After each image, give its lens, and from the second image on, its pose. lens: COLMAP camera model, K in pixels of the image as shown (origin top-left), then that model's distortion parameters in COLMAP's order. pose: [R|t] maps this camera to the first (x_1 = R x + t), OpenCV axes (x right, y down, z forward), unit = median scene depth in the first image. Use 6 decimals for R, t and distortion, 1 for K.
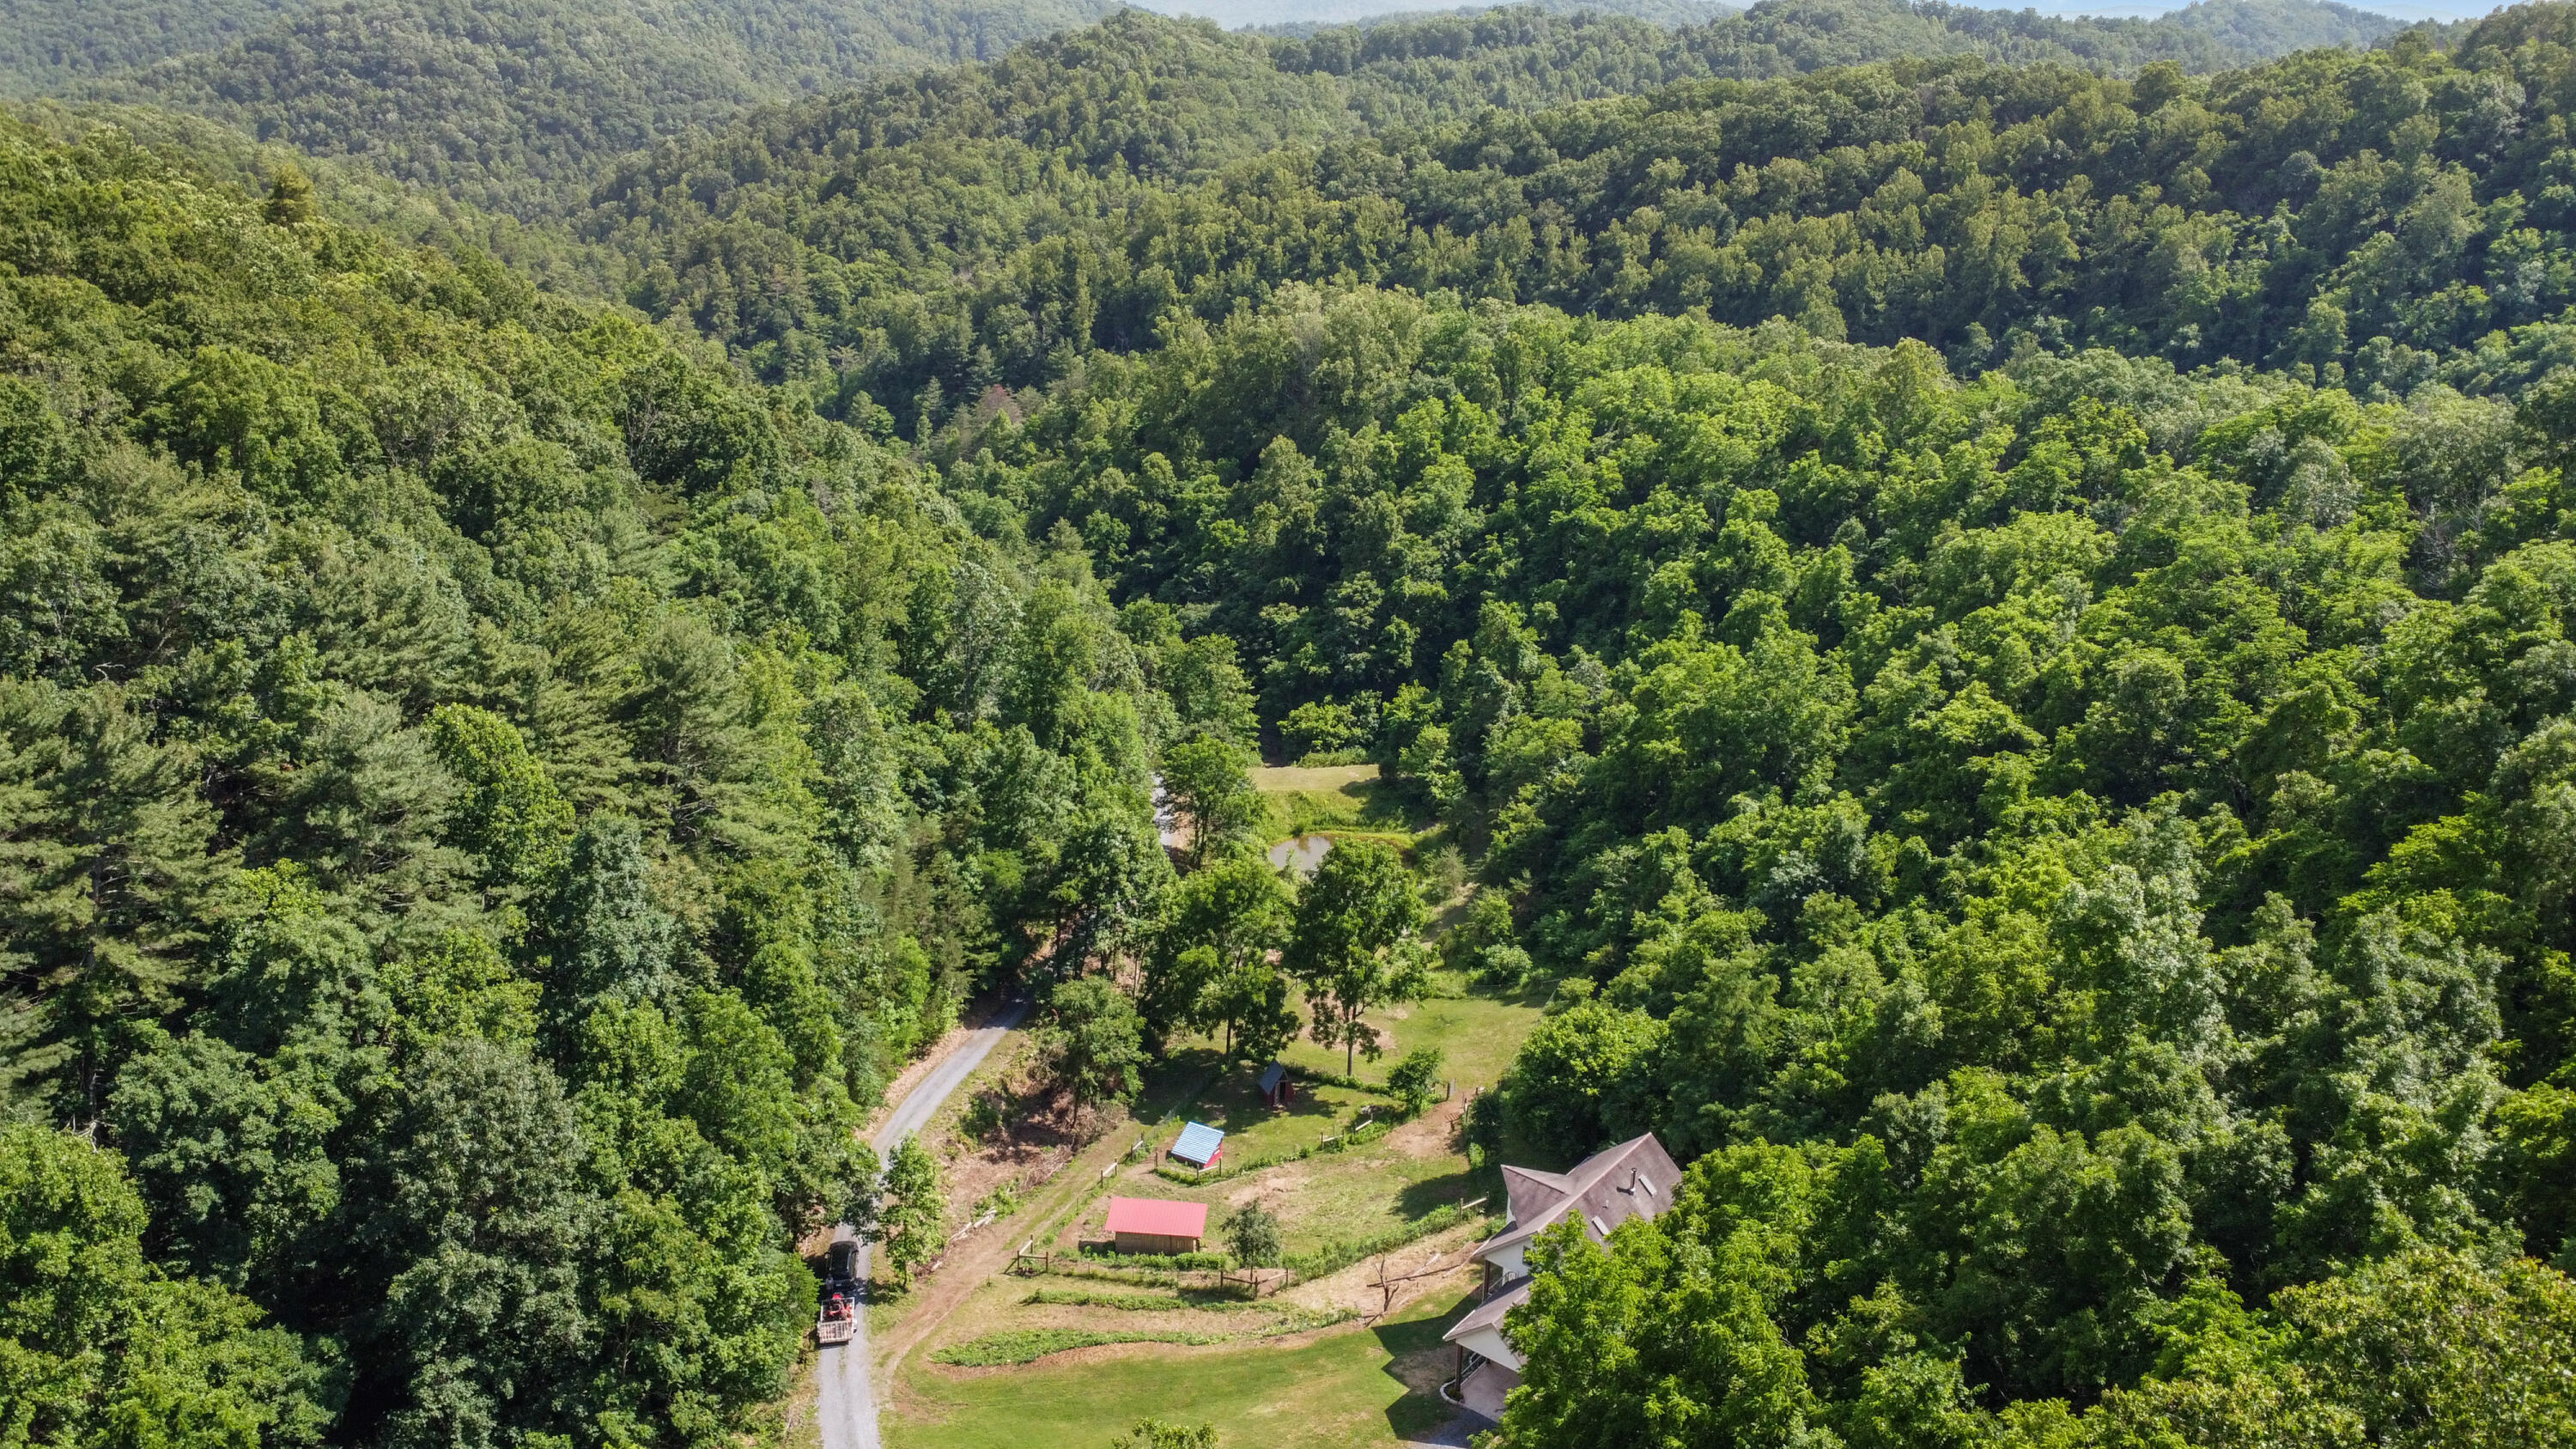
lens RADIAL K [[1934.0, 0, 1300.6], [0, 1934.0, 716.4], [0, 0, 1]] dist [0.006468, -0.004125]
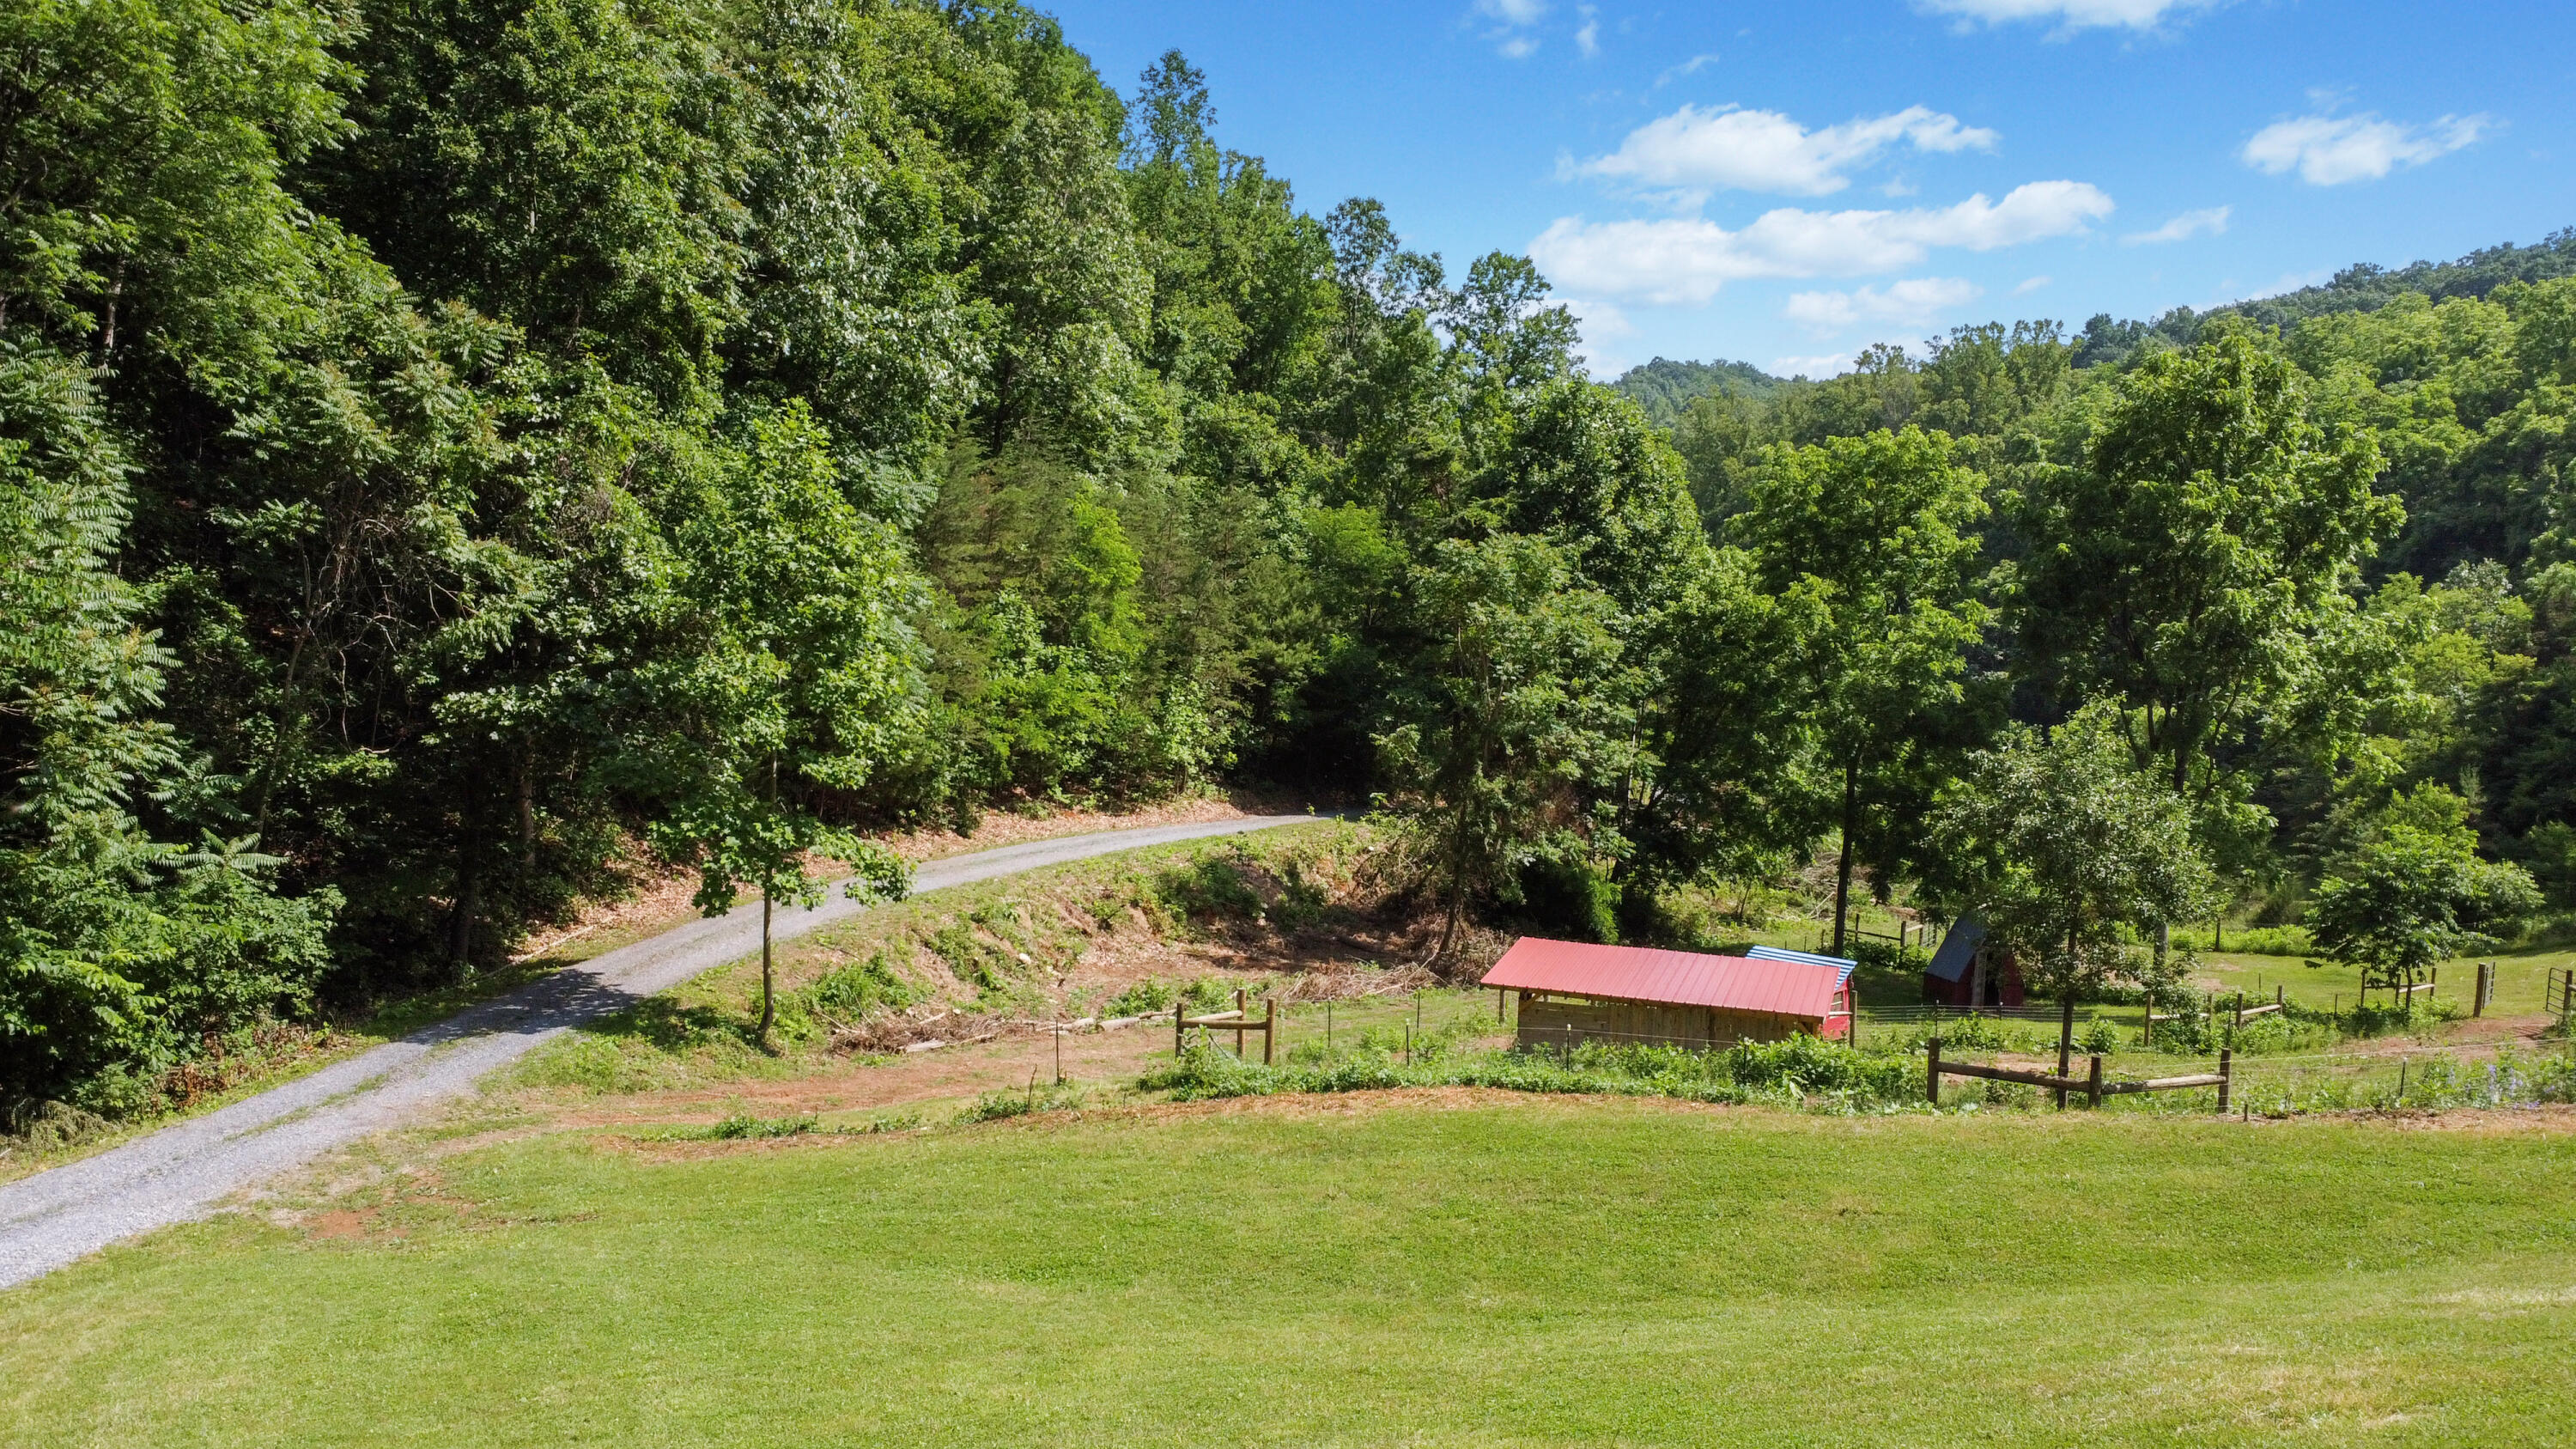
lens RADIAL K [[1934.0, 0, 1288.4], [0, 1934.0, 713.6], [0, 0, 1]] dist [0.006468, -0.004125]
pose [[0.963027, 0.011788, -0.269145, -0.045760], [-0.076386, 0.969990, -0.230835, 0.262757], [0.258347, 0.242859, 0.935027, 0.632347]]
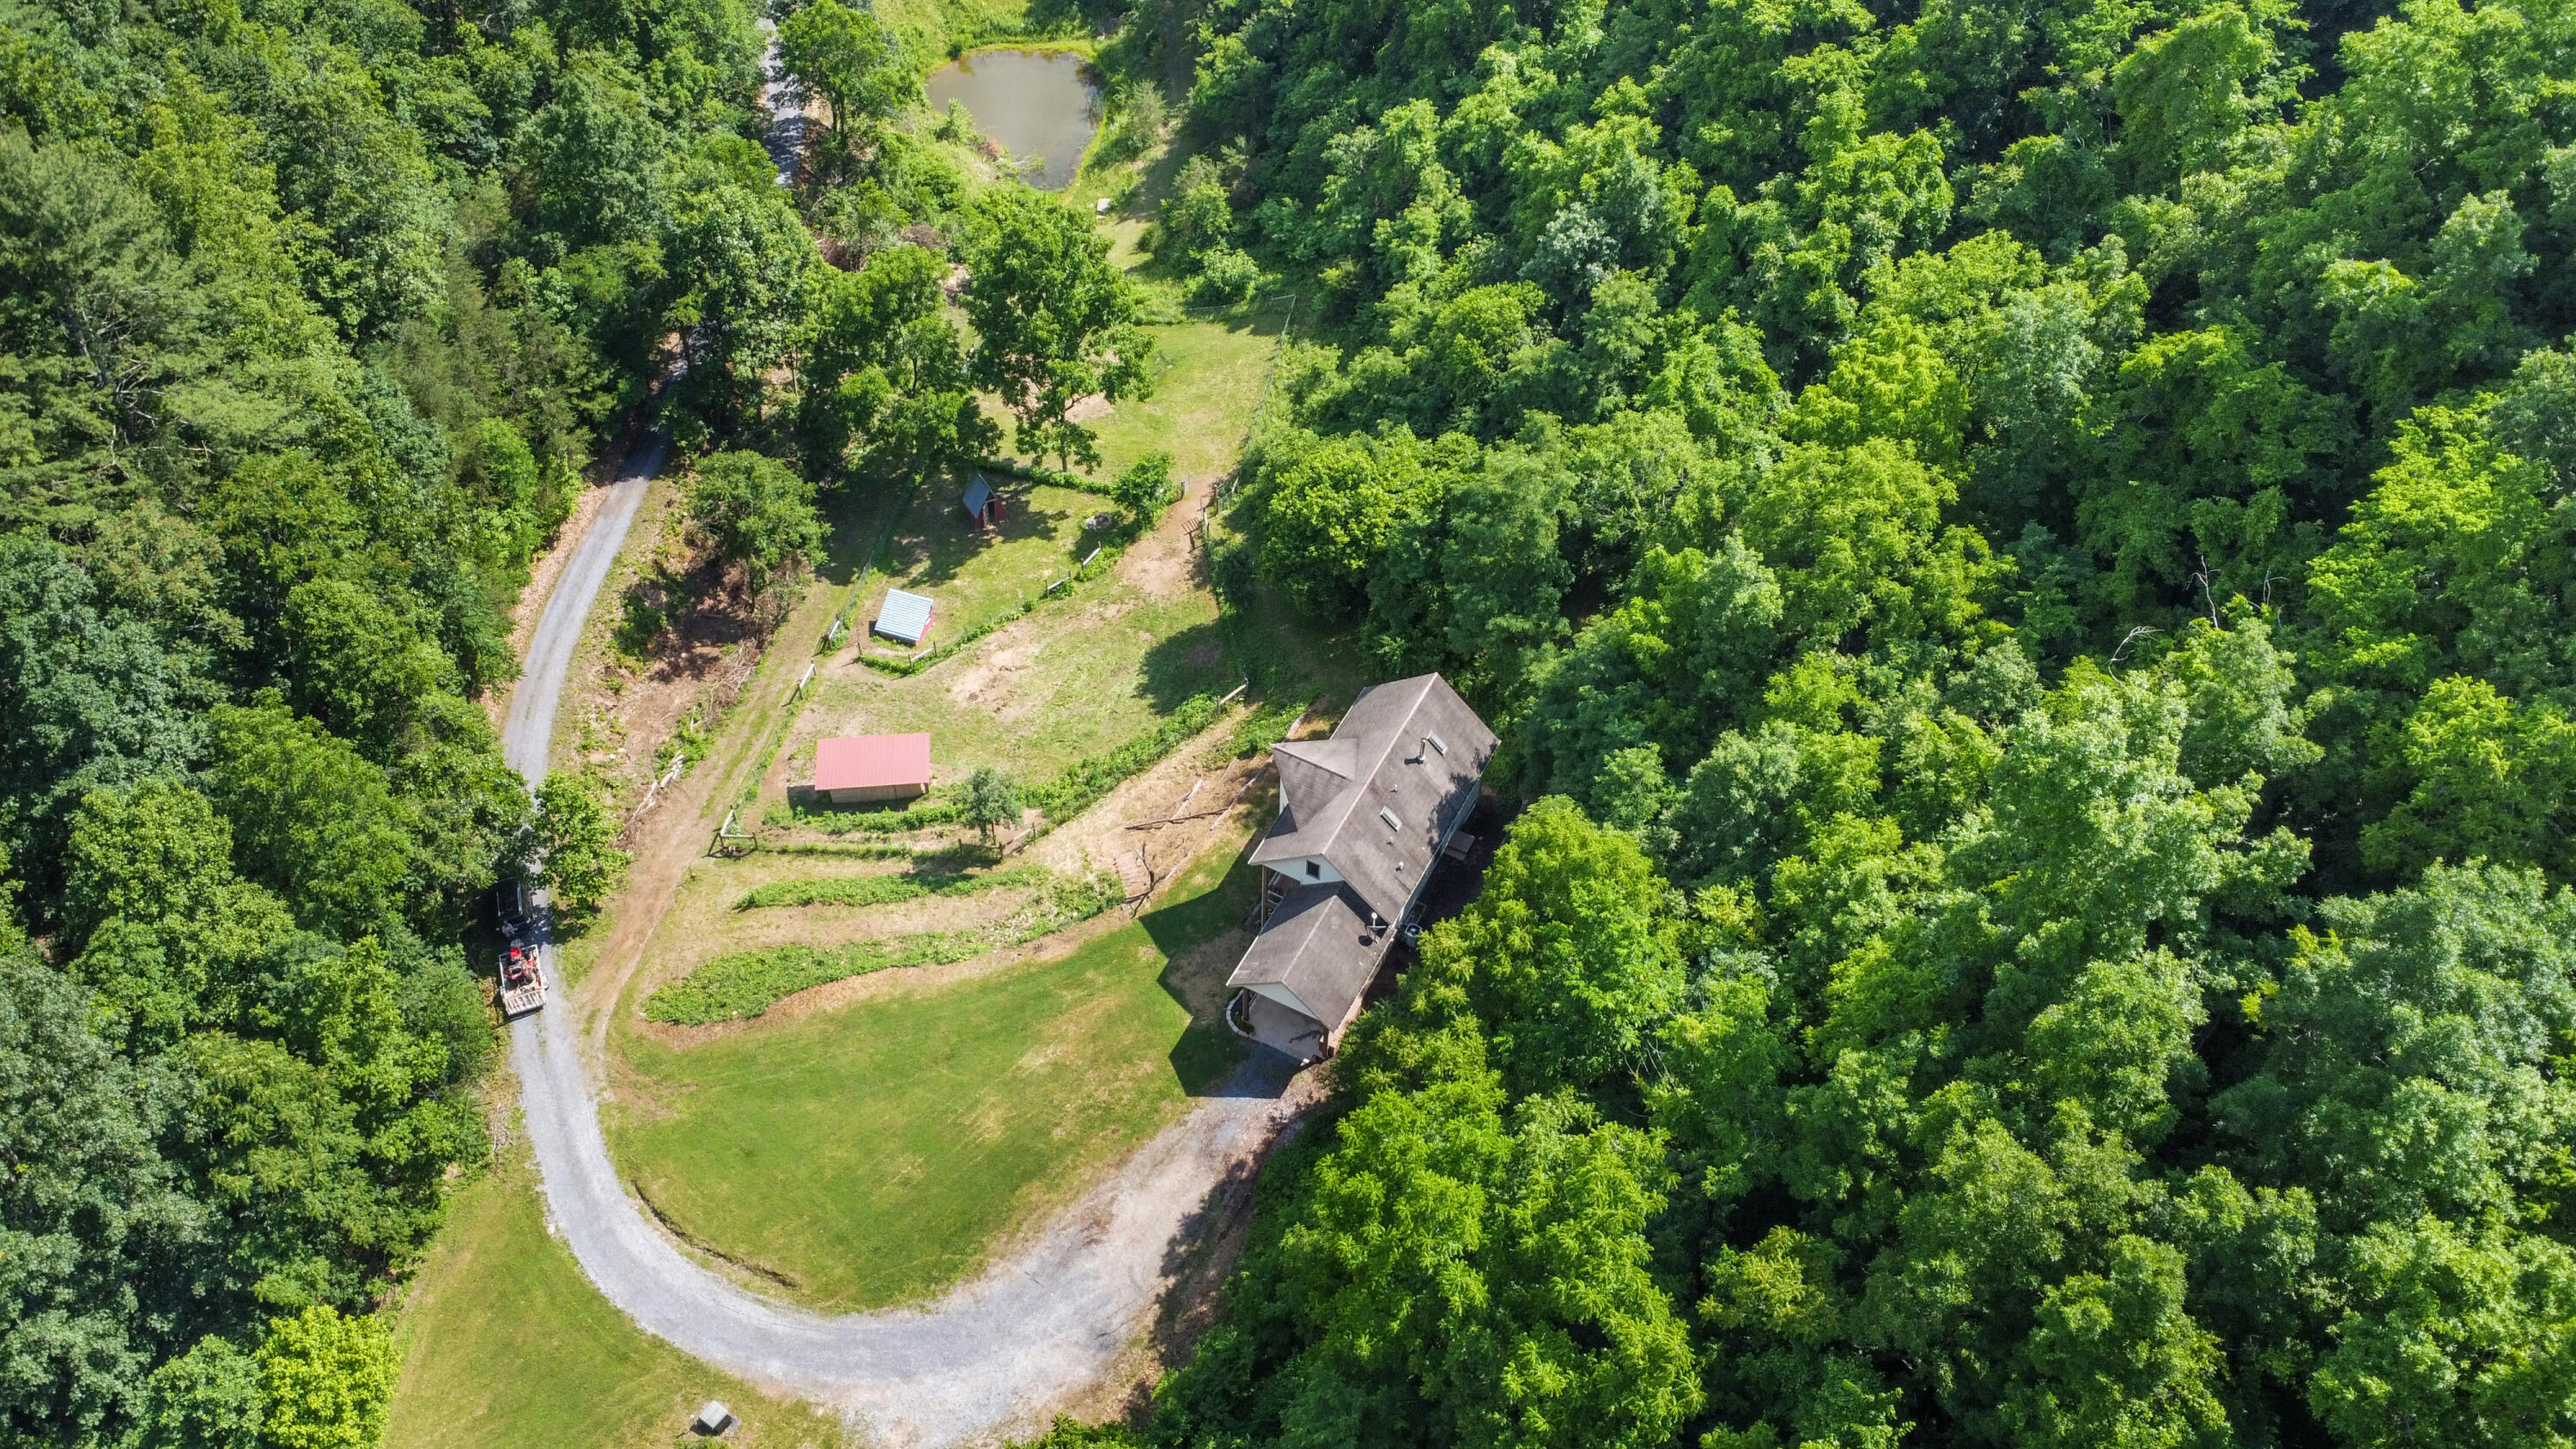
lens RADIAL K [[1934.0, 0, 1295.5], [0, 1934.0, 709.1], [0, 0, 1]] dist [0.006468, -0.004125]
pose [[0.984026, -0.137234, 0.113397, 0.015393], [0.062251, 0.862025, 0.503028, -0.167744], [-0.166784, -0.487934, 0.856798, 0.211925]]
